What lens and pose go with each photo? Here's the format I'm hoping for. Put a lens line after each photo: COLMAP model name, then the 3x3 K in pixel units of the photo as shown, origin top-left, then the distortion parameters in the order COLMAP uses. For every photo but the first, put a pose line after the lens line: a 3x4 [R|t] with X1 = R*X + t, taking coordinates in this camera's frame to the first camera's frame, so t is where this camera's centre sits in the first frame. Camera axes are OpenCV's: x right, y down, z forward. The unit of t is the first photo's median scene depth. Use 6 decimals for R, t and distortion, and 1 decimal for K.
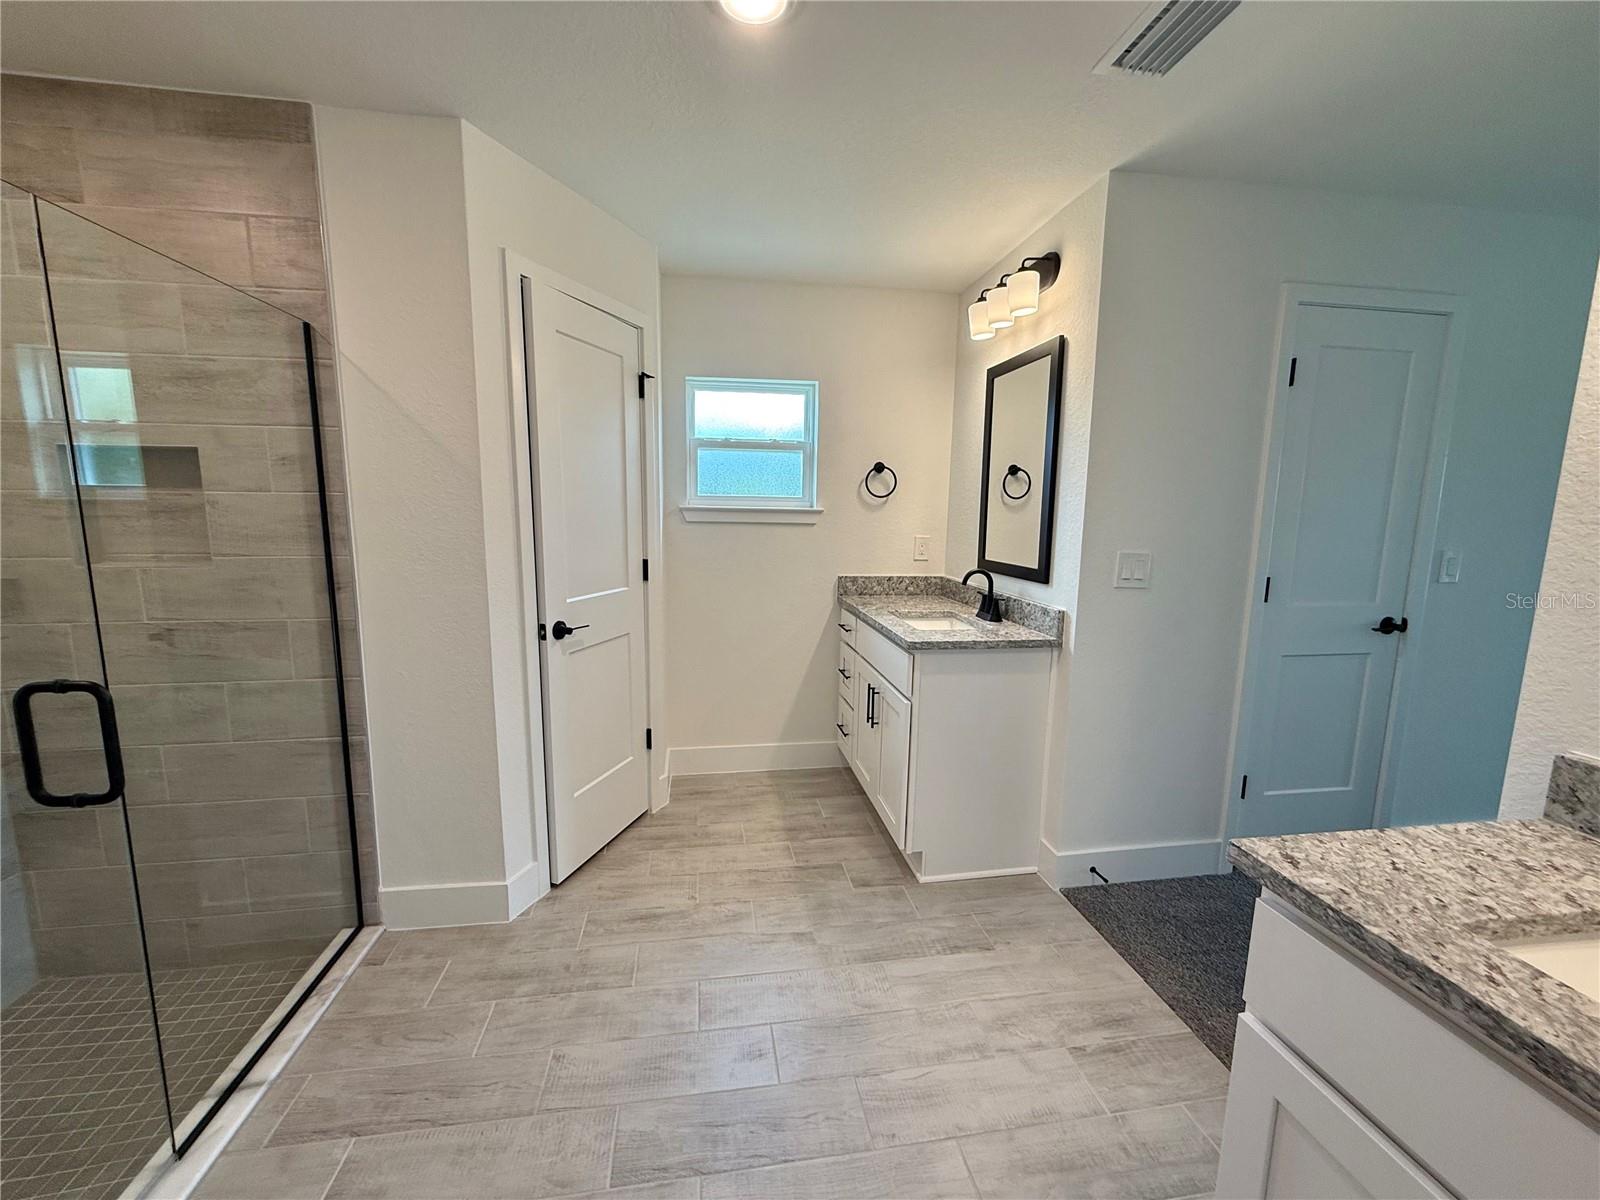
lens RADIAL K [[639.5, 0, 799.1], [0, 639.5, 603.3], [0, 0, 1]] dist [-0.001390, 0.000459]
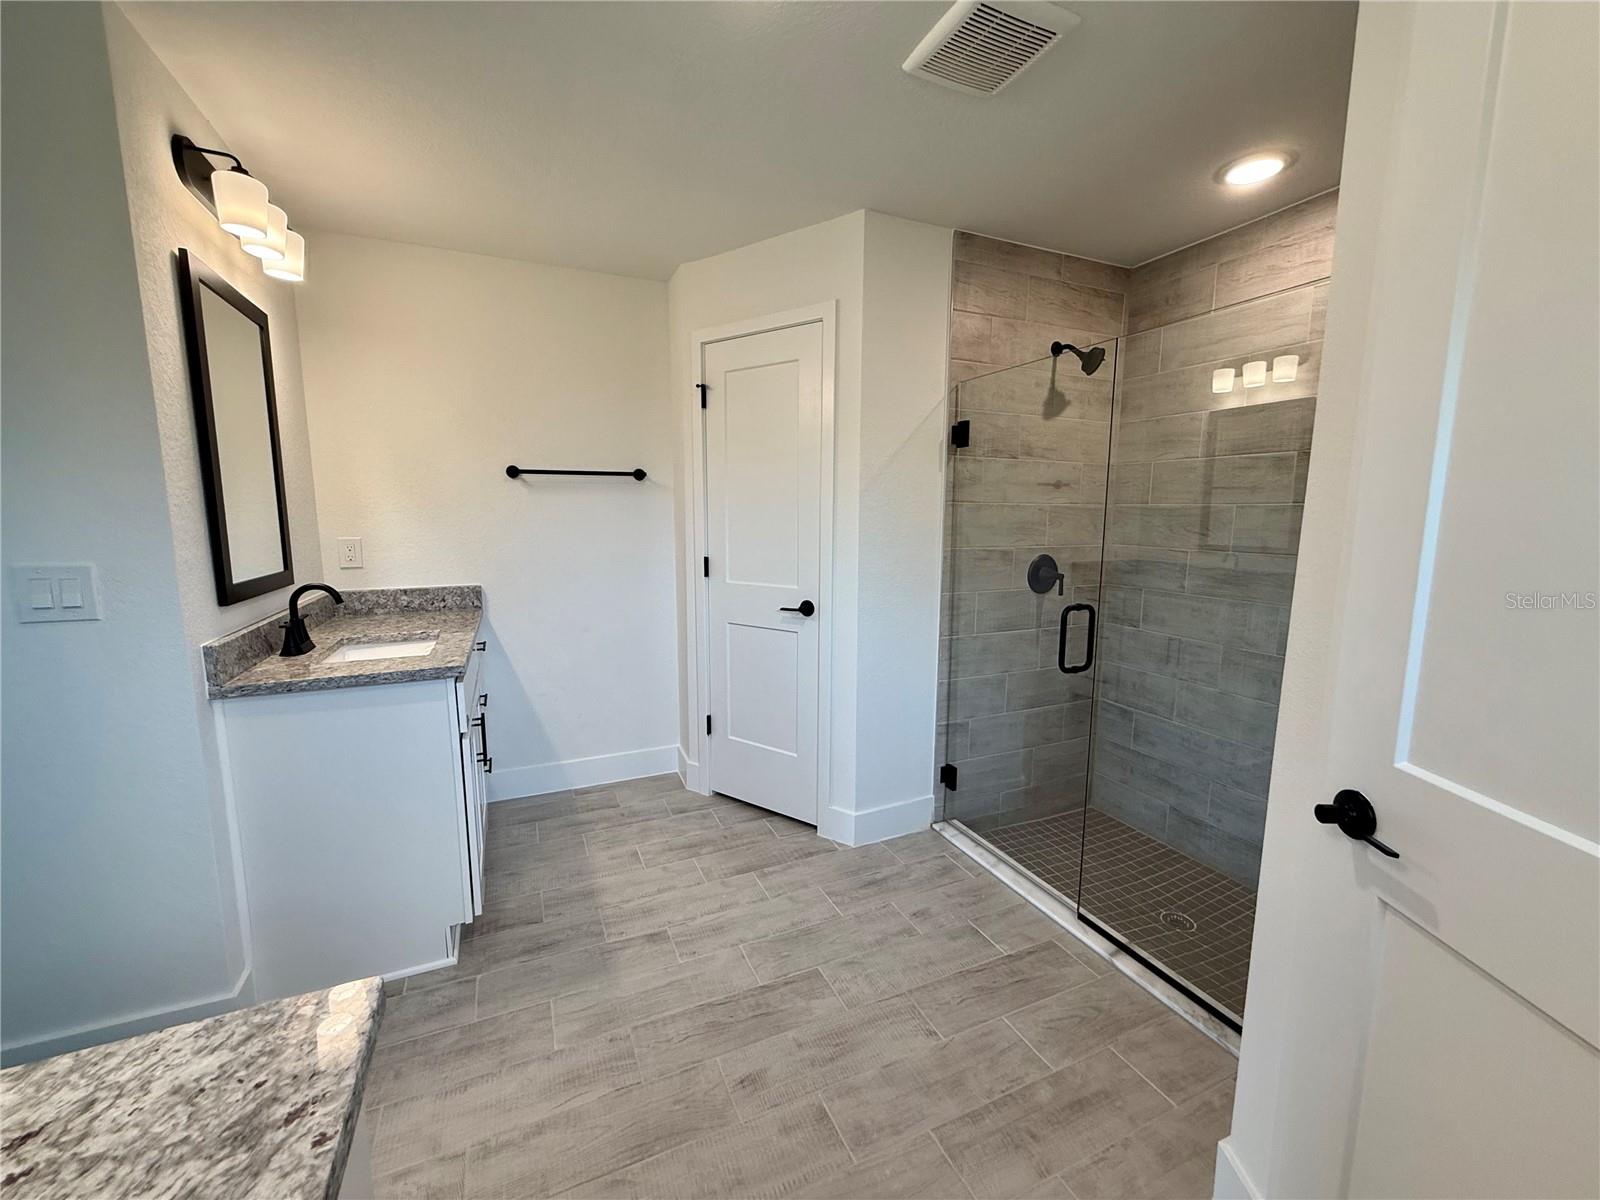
lens RADIAL K [[639.5, 0, 797.5], [0, 639.5, 599.8], [0, 0, 1]] dist [-0.001390, 0.000459]
pose [[-0.965745, 0.018531, -0.258832, 0.084724], [-0.055349, 0.959783, 0.275233, -0.225304], [0.253523, 0.280131, -0.925879, 1.555719]]
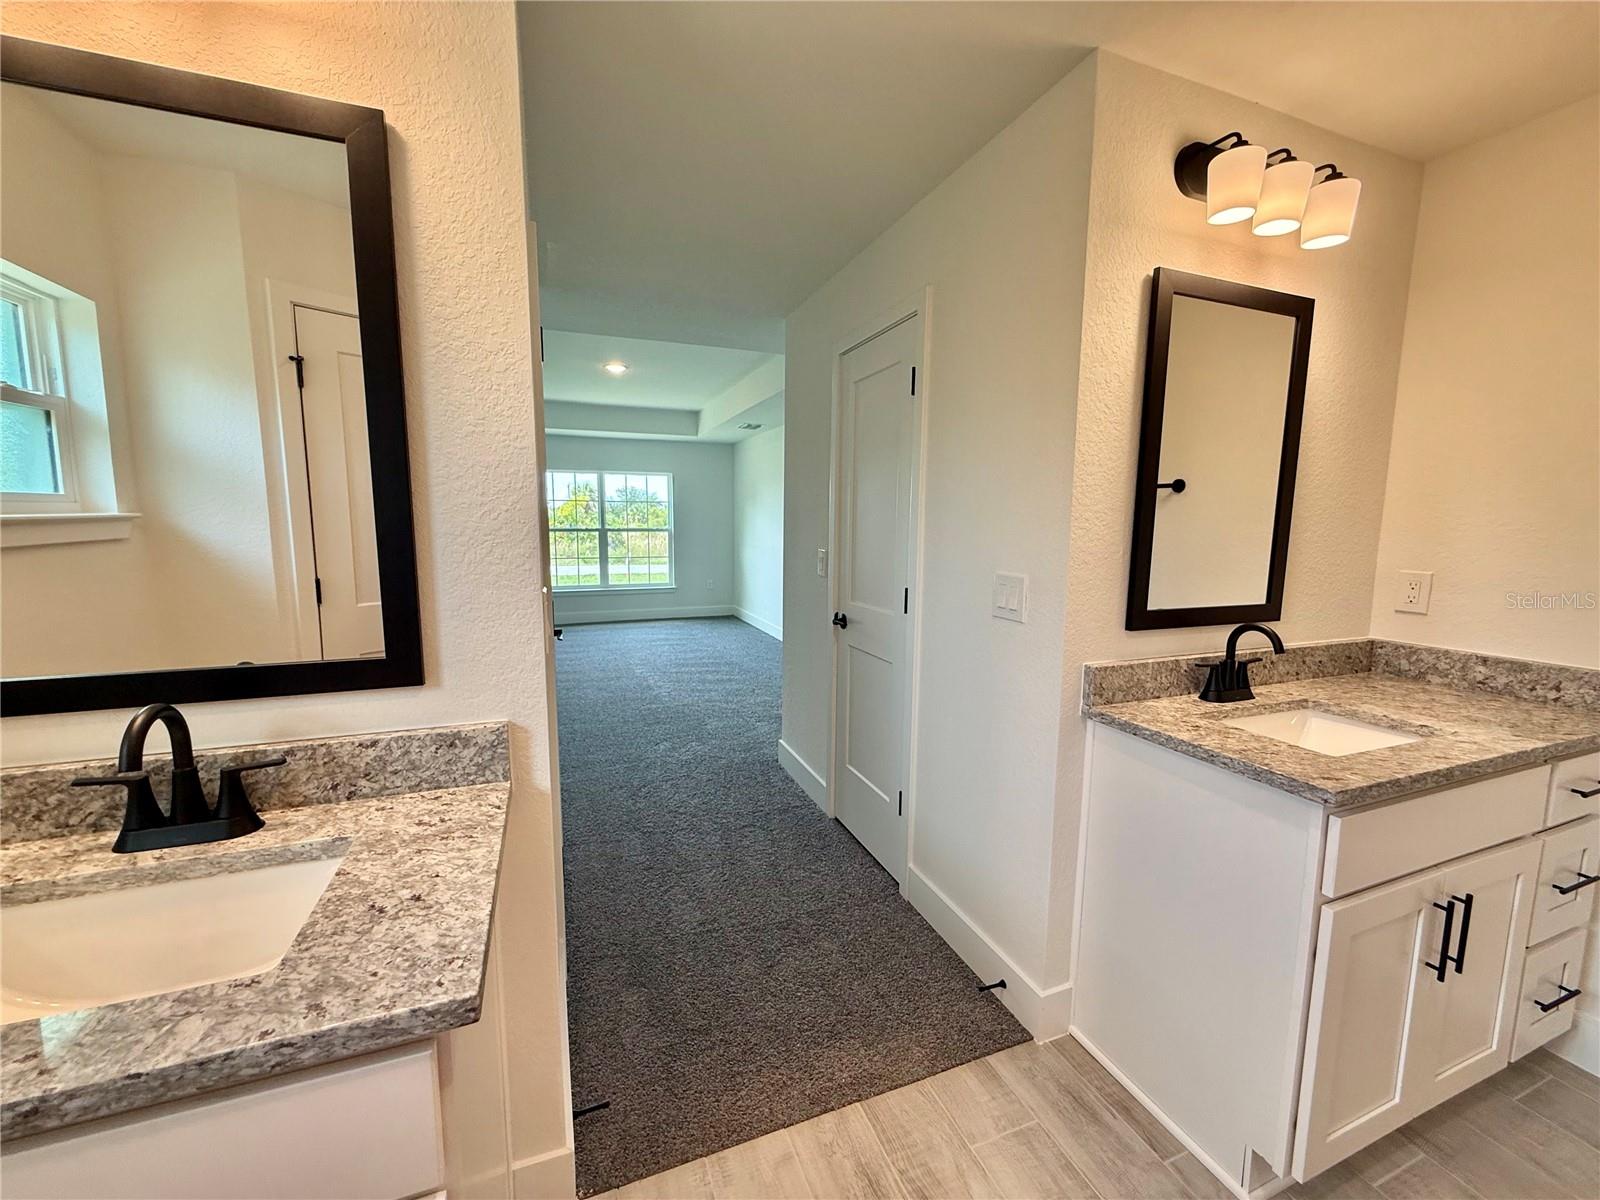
lens RADIAL K [[639.5, 0, 798.0], [0, 639.5, 598.9], [0, 0, 1]] dist [-0.001390, 0.000459]
pose [[-0.201912, -0.135637, 0.969966, -0.135391], [0.136608, 0.976783, 0.165027, -0.172263], [-0.969830, 0.165826, -0.178696, 1.090025]]
